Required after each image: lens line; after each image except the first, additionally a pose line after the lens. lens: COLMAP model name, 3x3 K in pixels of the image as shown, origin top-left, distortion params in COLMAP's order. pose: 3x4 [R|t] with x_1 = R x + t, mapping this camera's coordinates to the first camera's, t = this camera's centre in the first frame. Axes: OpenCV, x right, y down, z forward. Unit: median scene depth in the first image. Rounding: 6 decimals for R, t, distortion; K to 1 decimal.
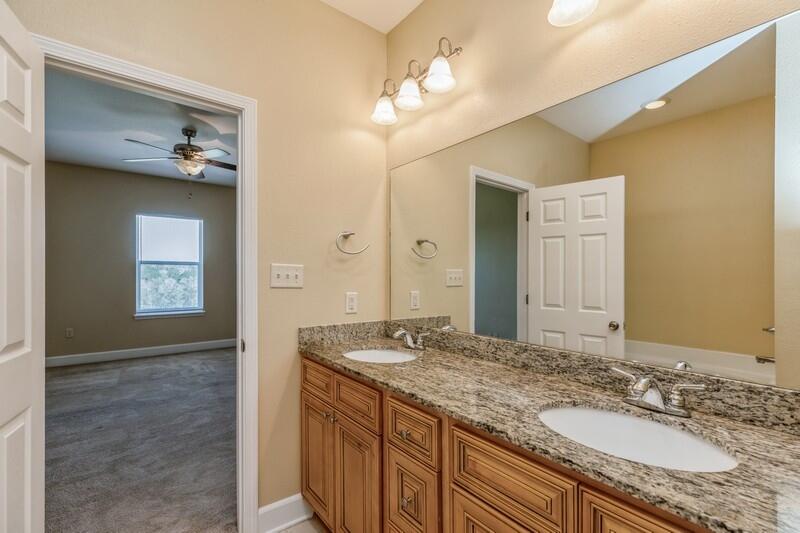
lens RADIAL K [[363.3, 0, 404.7], [0, 363.3, 269.8], [0, 0, 1]] dist [0.003590, -0.000184]
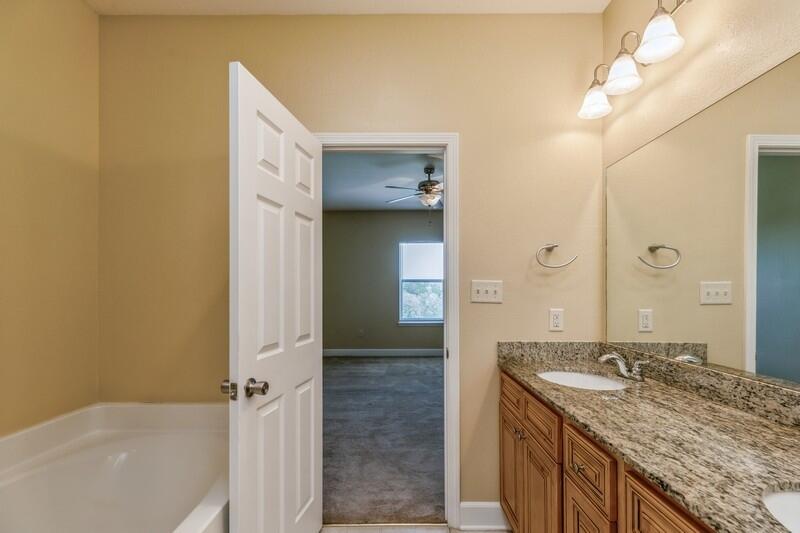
lens RADIAL K [[366.5, 0, 397.0], [0, 366.5, 283.7], [0, 0, 1]] dist [0.001552, -0.000546]
pose [[0.778707, -0.017469, -0.627144, 0.169992], [0.015624, 0.999842, -0.008450, -0.000773], [0.627193, -0.003218, 0.778857, 0.012792]]
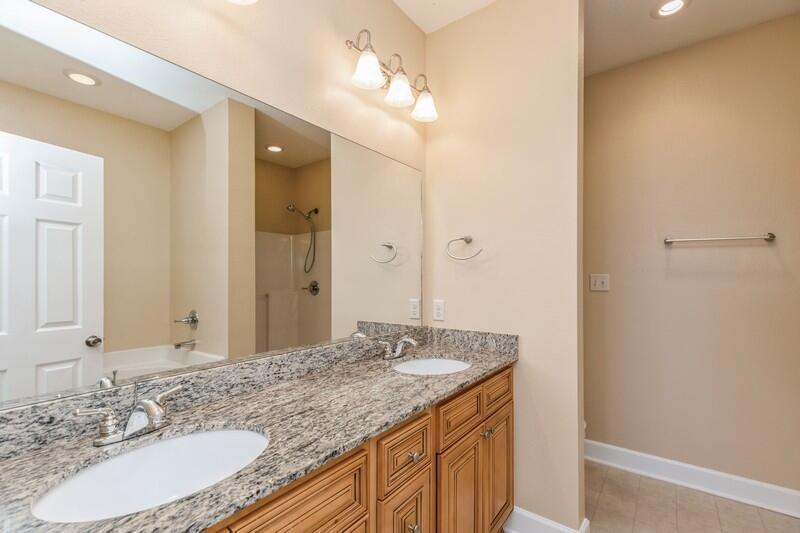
lens RADIAL K [[363.3, 0, 404.7], [0, 363.3, 269.8], [0, 0, 1]] dist [0.003590, -0.000184]
pose [[-0.266344, 0.012336, 0.963799, -0.651512], [-0.014306, 0.999757, -0.016750, 0.000409], [-0.963772, -0.018249, -0.266103, 0.949211]]
